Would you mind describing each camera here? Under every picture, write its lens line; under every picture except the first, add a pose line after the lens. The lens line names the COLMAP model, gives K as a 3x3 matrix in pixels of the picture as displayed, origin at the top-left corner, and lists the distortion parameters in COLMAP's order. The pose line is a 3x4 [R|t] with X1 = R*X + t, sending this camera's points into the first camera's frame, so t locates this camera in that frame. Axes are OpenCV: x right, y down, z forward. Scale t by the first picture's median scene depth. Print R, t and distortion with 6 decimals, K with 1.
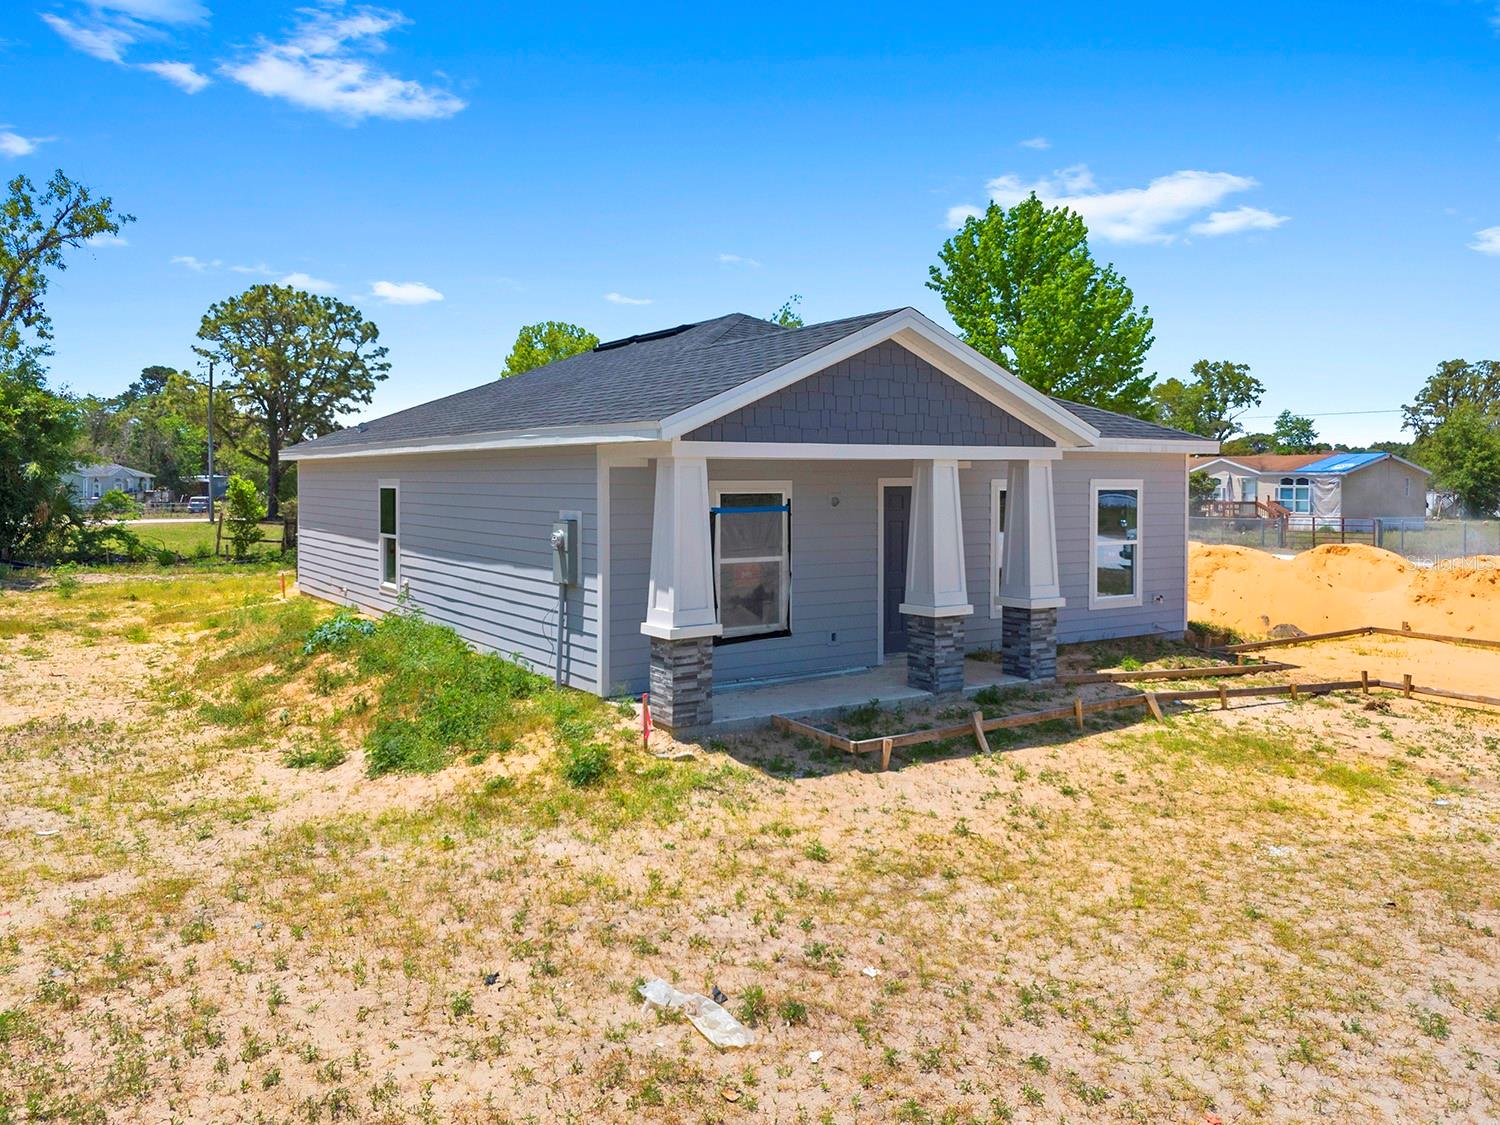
lens RADIAL K [[1141.6, 0, 745.4], [0, 1141.6, 512.1], [0, 0, 1]] dist [0.031947, -0.004808]
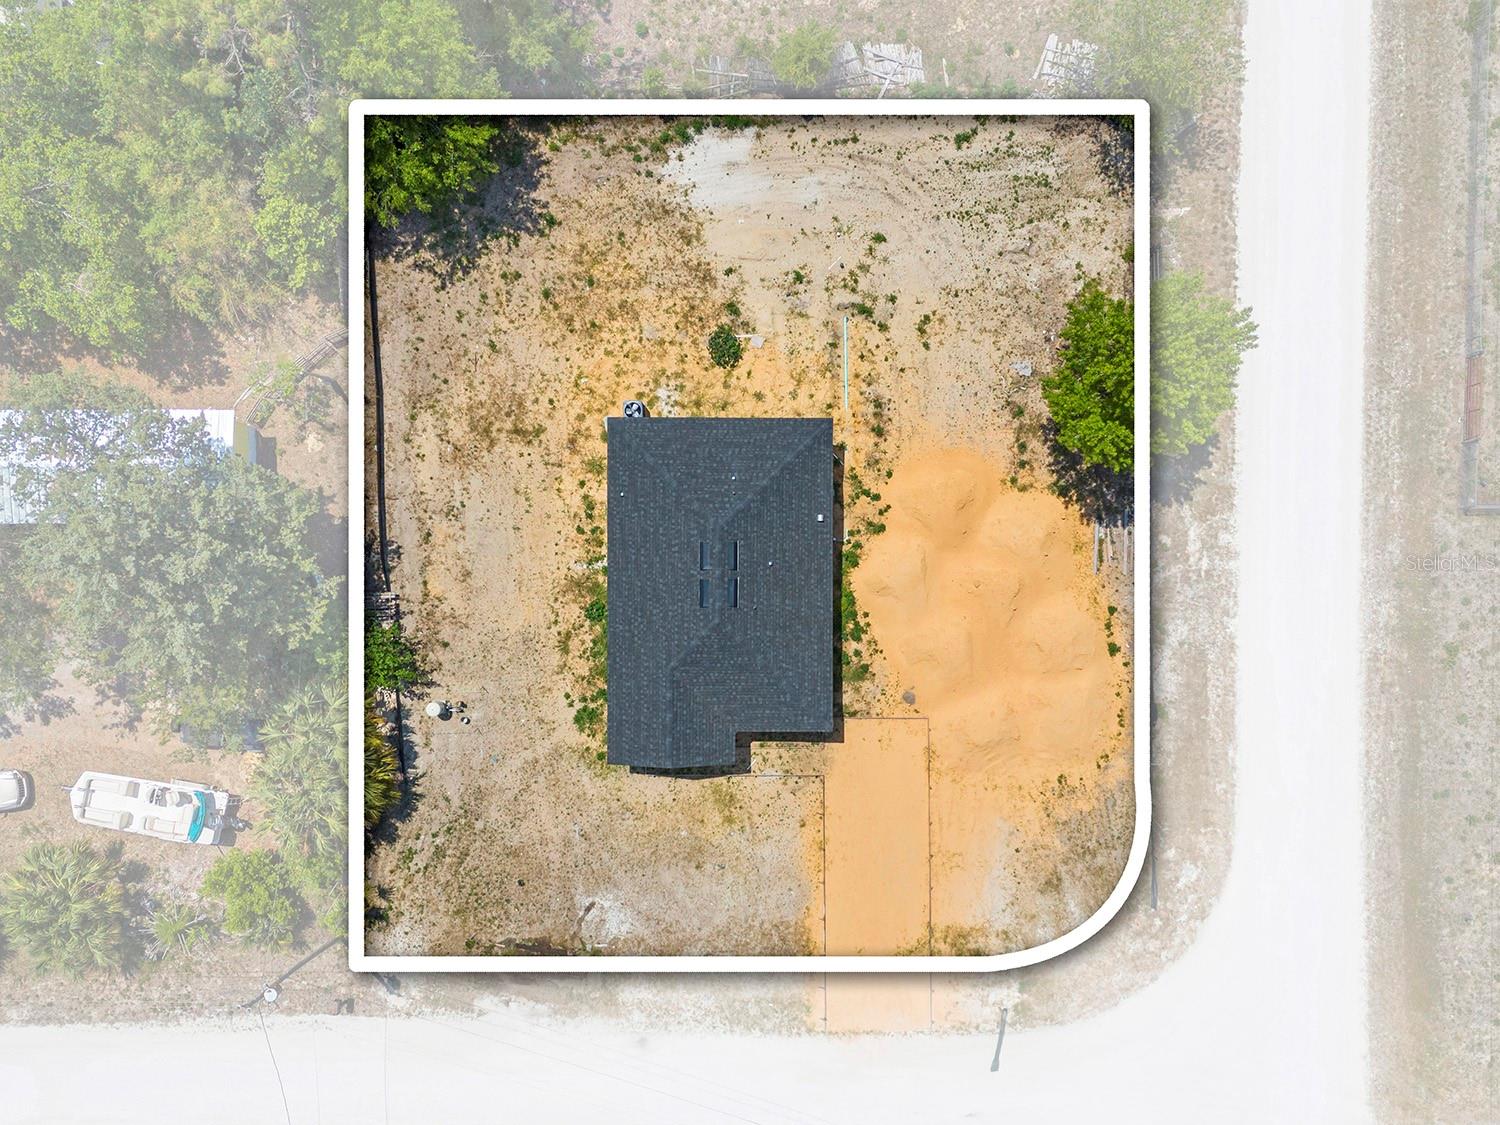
lens RADIAL K [[1106.9, 0, 750.0], [0, 1106.9, 562.5], [0, 0, 1]] dist [0.082379, -0.088432]
pose [[0.833290, 0.552822, 0.003924, -0.058653], [-0.014526, 0.014798, 0.999785, -4.155832], [0.552645, -0.833168, 0.020362, 1.639630]]
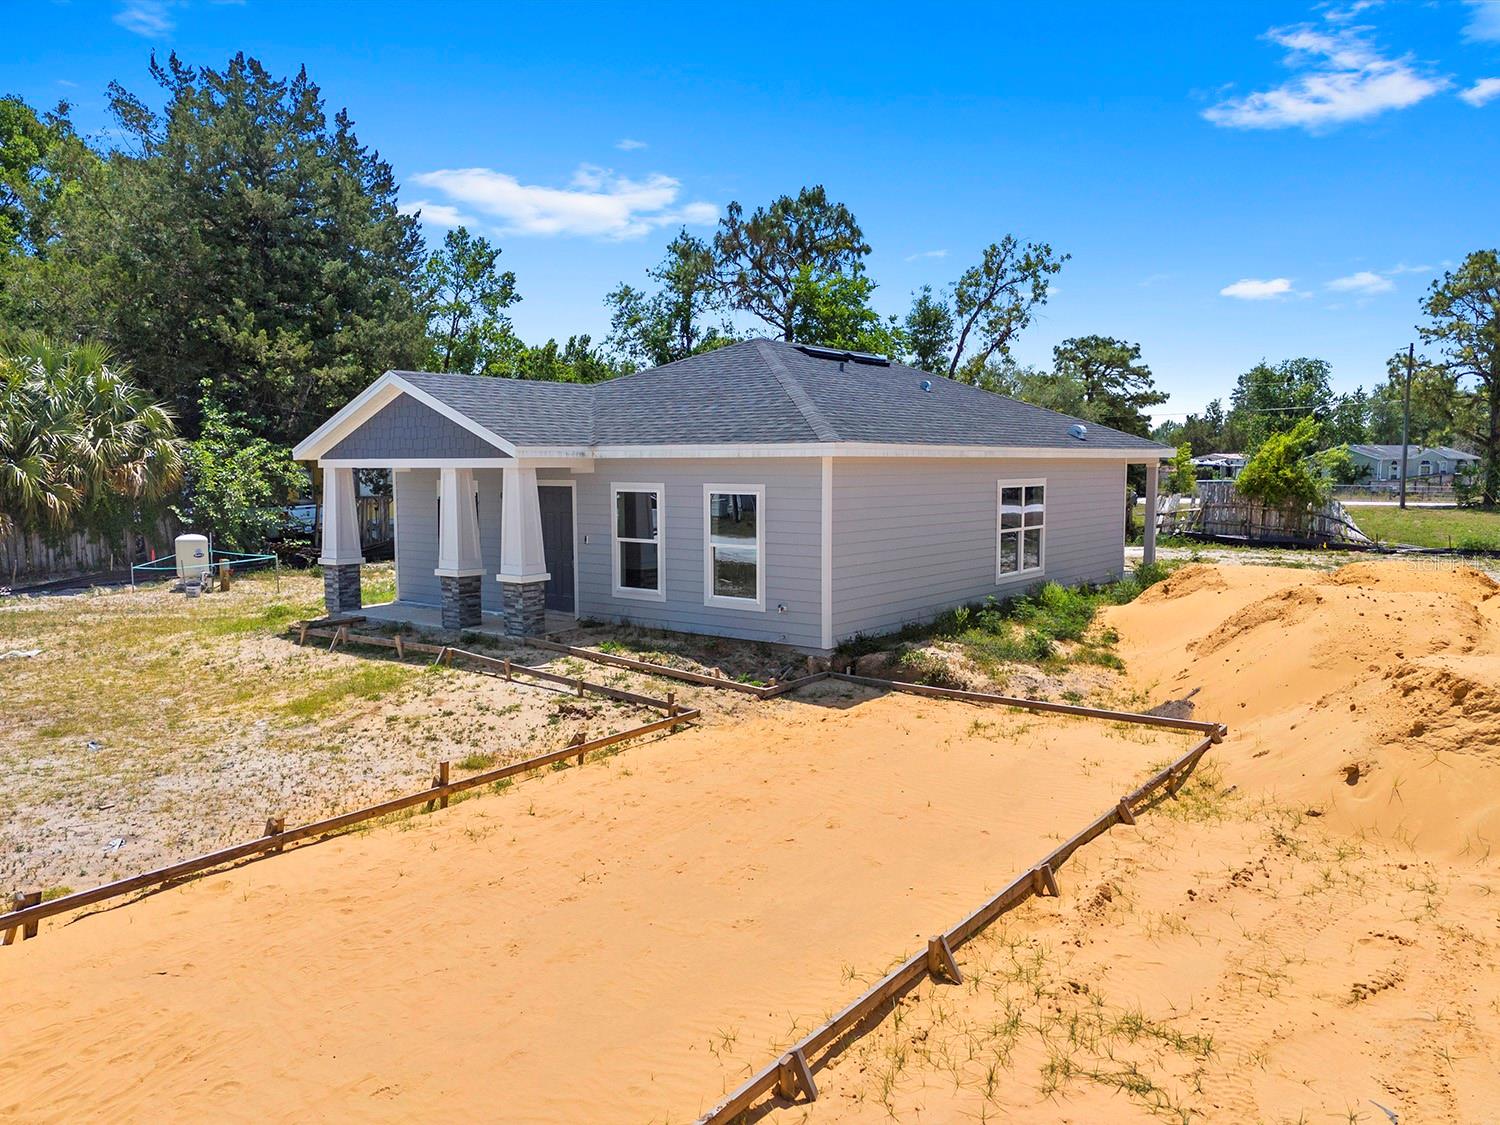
lens RADIAL K [[1103.9, 0, 747.9], [0, 1103.9, 581.0], [0, 0, 1]] dist [0.077831, -0.084259]
pose [[0.325001, 0.099001, -0.940518, 1.636175], [-0.022965, 0.995038, 0.096804, -0.048807], [0.945435, -0.009863, 0.325662, 0.901733]]
